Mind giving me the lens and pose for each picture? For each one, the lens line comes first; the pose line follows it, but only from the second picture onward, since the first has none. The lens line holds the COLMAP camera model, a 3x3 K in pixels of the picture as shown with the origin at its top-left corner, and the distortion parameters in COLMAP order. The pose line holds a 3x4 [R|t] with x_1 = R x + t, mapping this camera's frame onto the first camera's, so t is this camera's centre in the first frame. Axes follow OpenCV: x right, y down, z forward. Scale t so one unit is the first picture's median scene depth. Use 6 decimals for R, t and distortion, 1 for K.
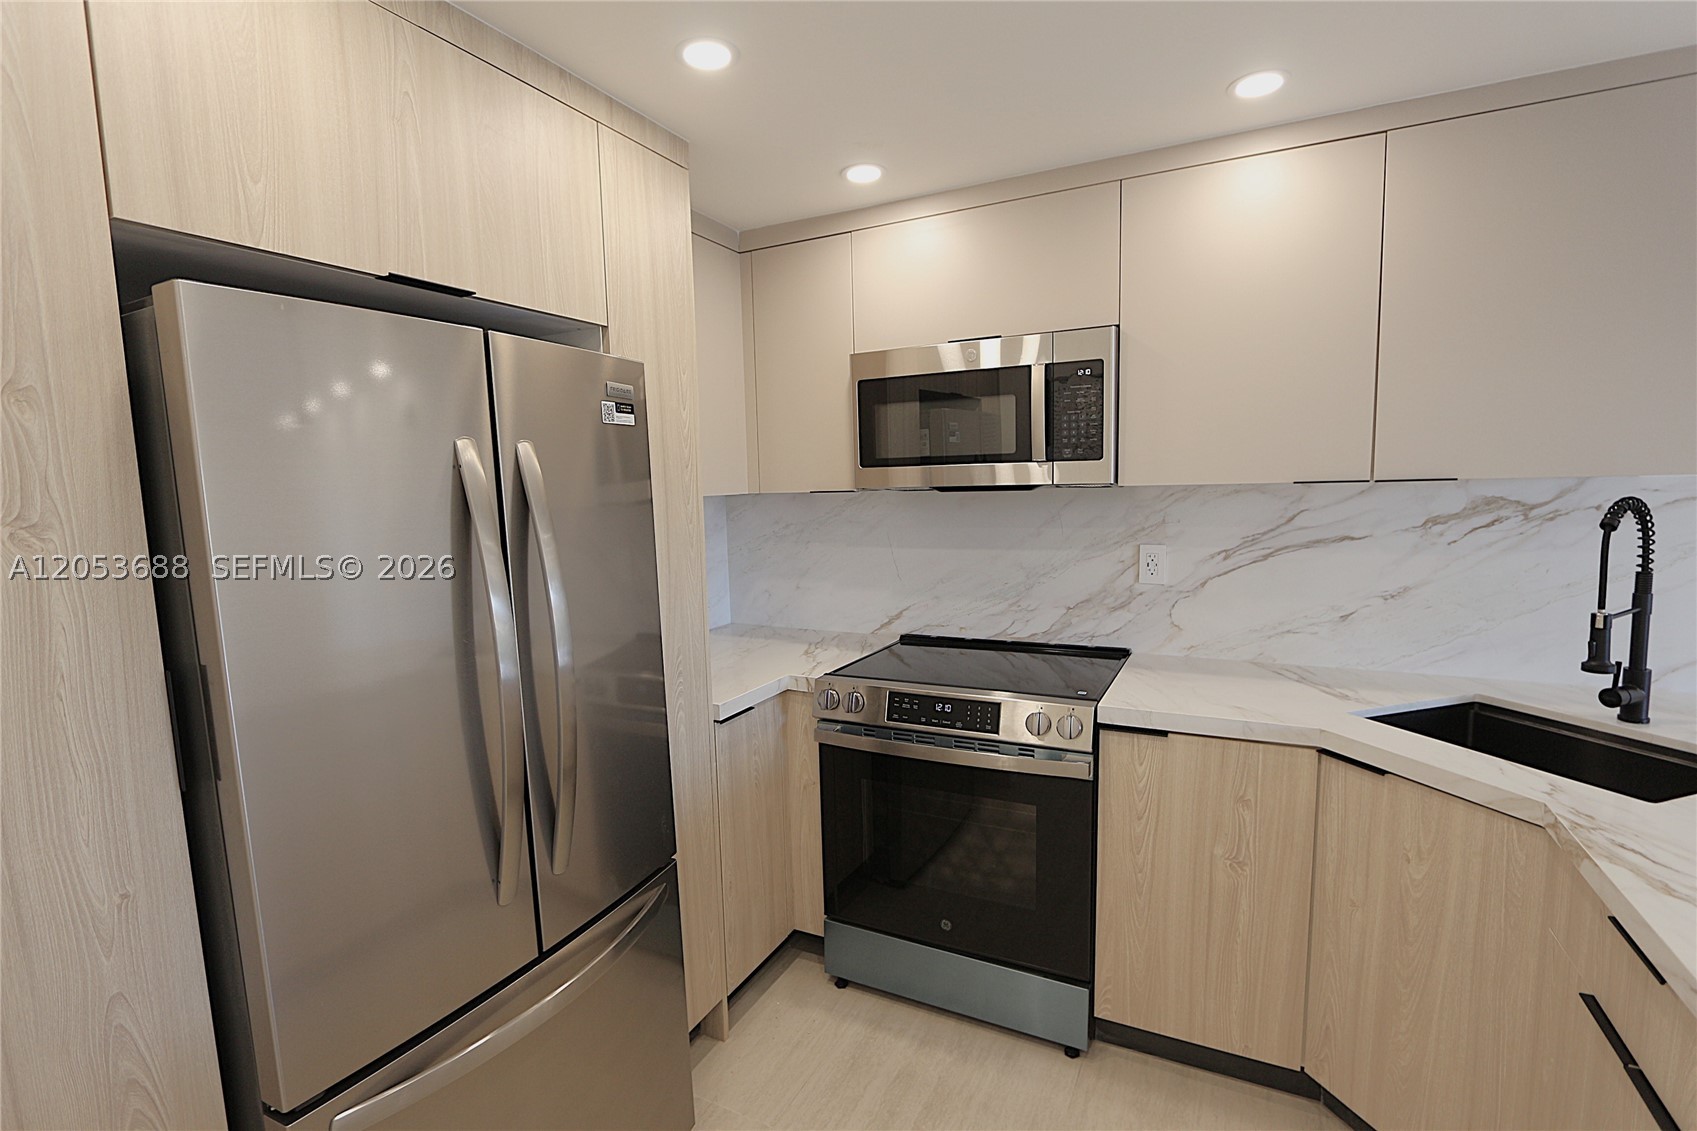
lens RADIAL K [[785.5, 0, 844.9], [0, 785.5, 577.9], [0, 0, 1]] dist [-0.024749, 0.006614]
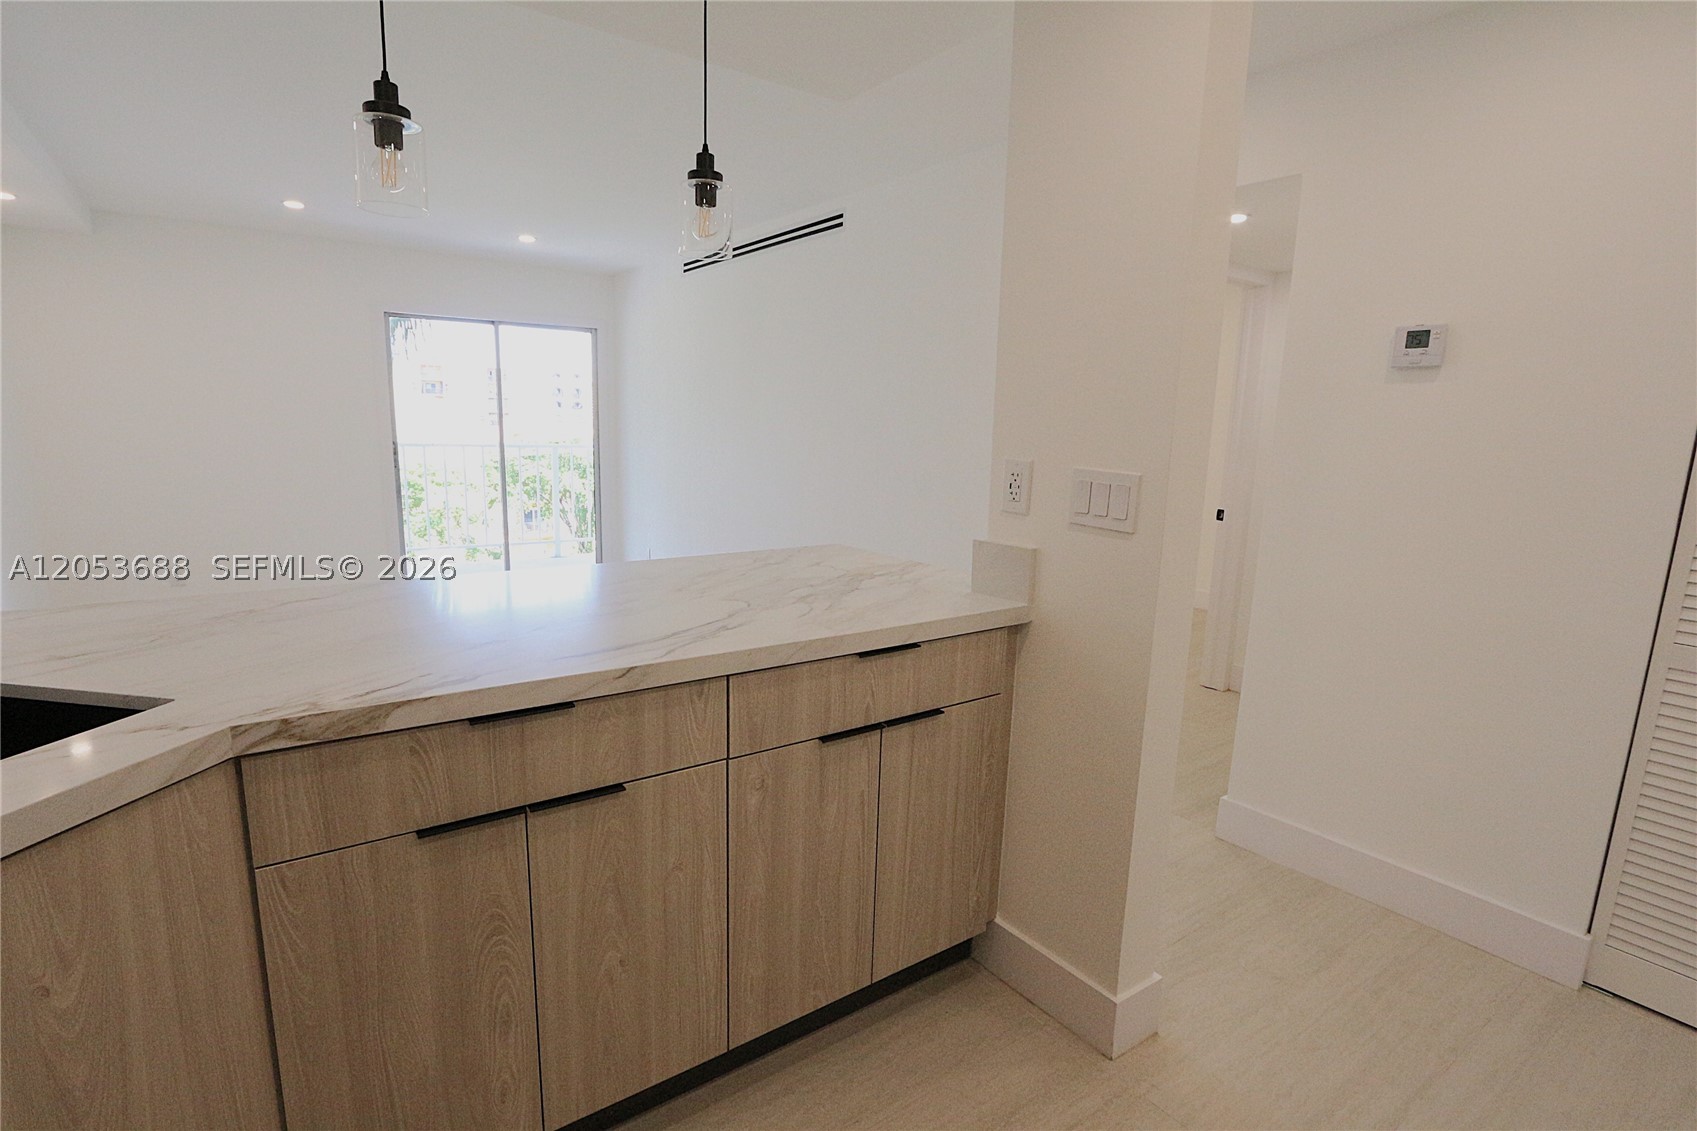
lens RADIAL K [[826.3, 0, 841.7], [0, 826.3, 577.0], [0, 0, 1]] dist [-0.028036, 0.000338]
pose [[-0.897097, -0.077045, 0.435065, 0.013699], [0.048491, 0.961563, 0.270269, -0.024976], [-0.439166, 0.263554, -0.858879, 0.859773]]
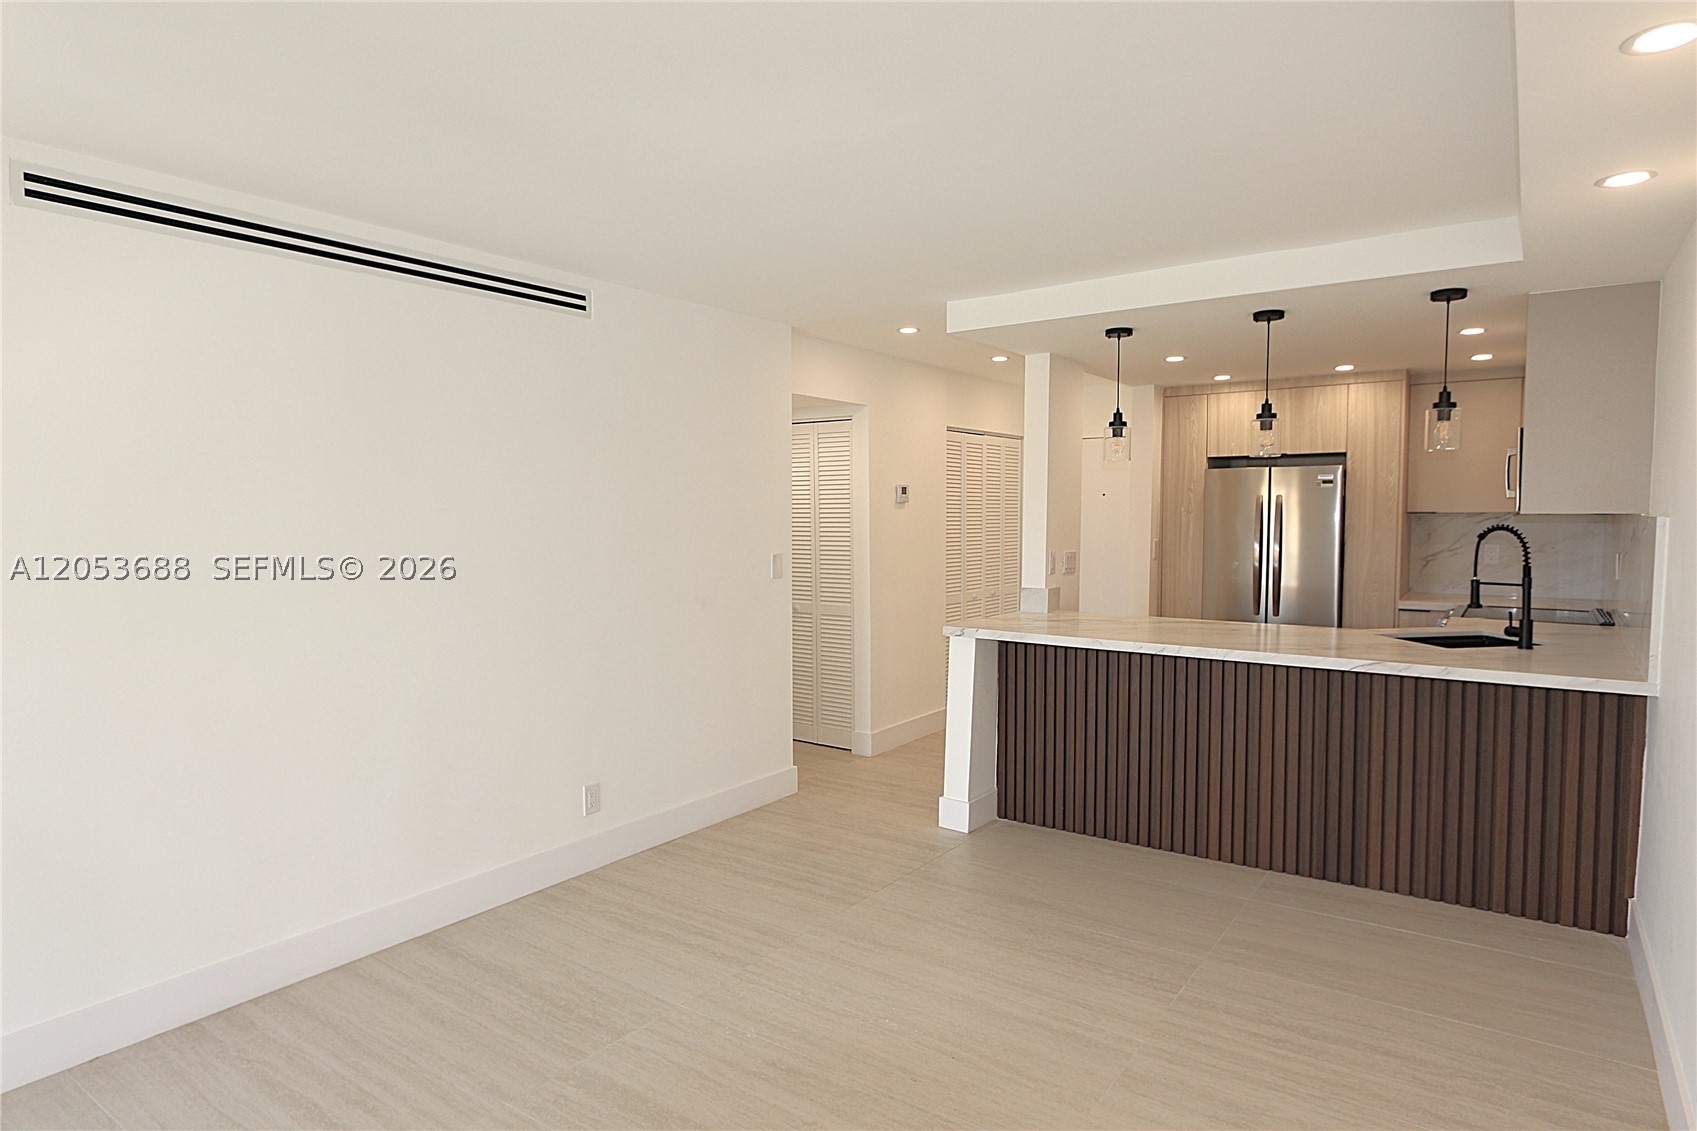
lens RADIAL K [[980.4, 0, 848.5], [0, 980.4, 565.5], [0, 0, 1]] dist [-0.000226, 0.000267]
pose [[-0.139177, 0.082621, -0.986815, 2.840386], [-0.108973, 0.989183, 0.098189, -0.049087], [0.984253, 0.121202, -0.128668, -0.235745]]
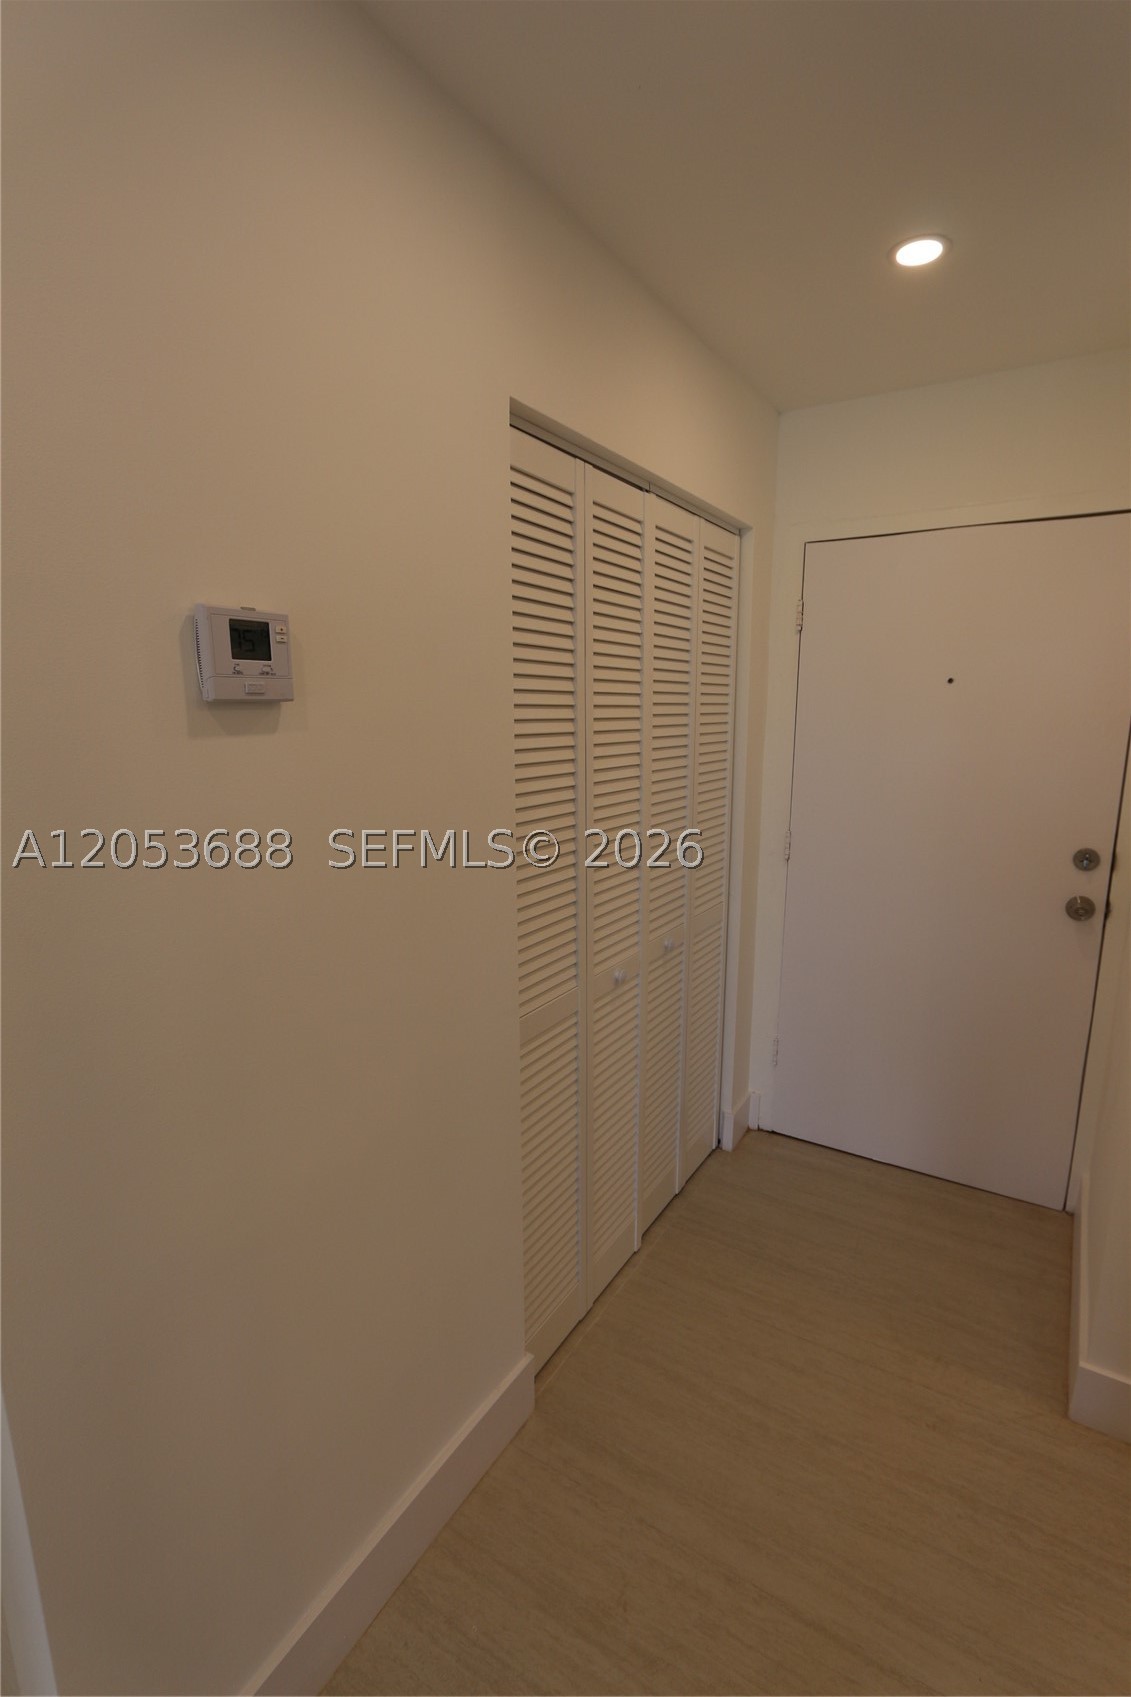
lens RADIAL K [[785.5, 0, 567.8], [0, 785.5, 863.9], [0, 0, 1]] dist [-0.024749, 0.006614]
pose [[-0.082541, 0.223371, -0.971232, 0.285389], [-0.109256, 0.966656, 0.231603, 0.000432], [0.990581, 0.125229, -0.055385, -0.254444]]
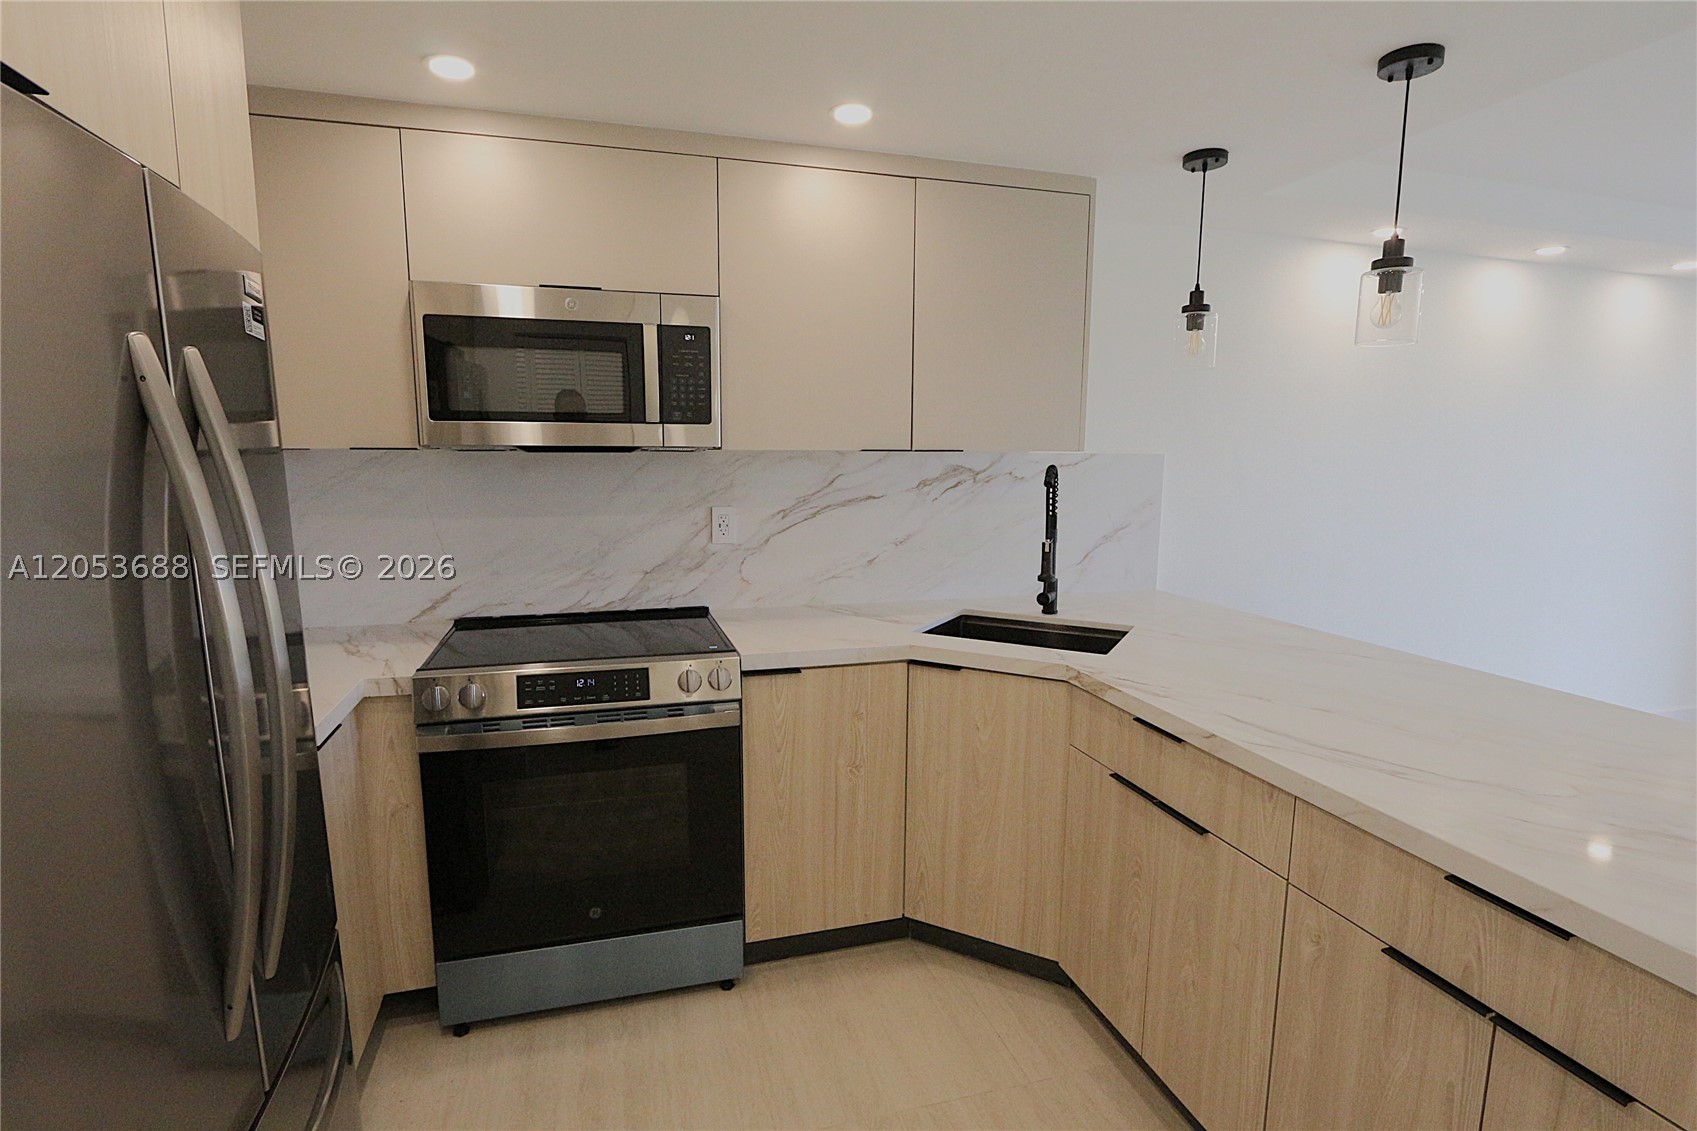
lens RADIAL K [[826.3, 0, 841.7], [0, 826.3, 577.0], [0, 0, 1]] dist [-0.028036, 0.000338]
pose [[0.724154, -0.074104, 0.685646, -0.316044], [0.057748, 0.997234, 0.046789, 0.011586], [-0.687217, 0.005712, 0.726430, 0.078496]]
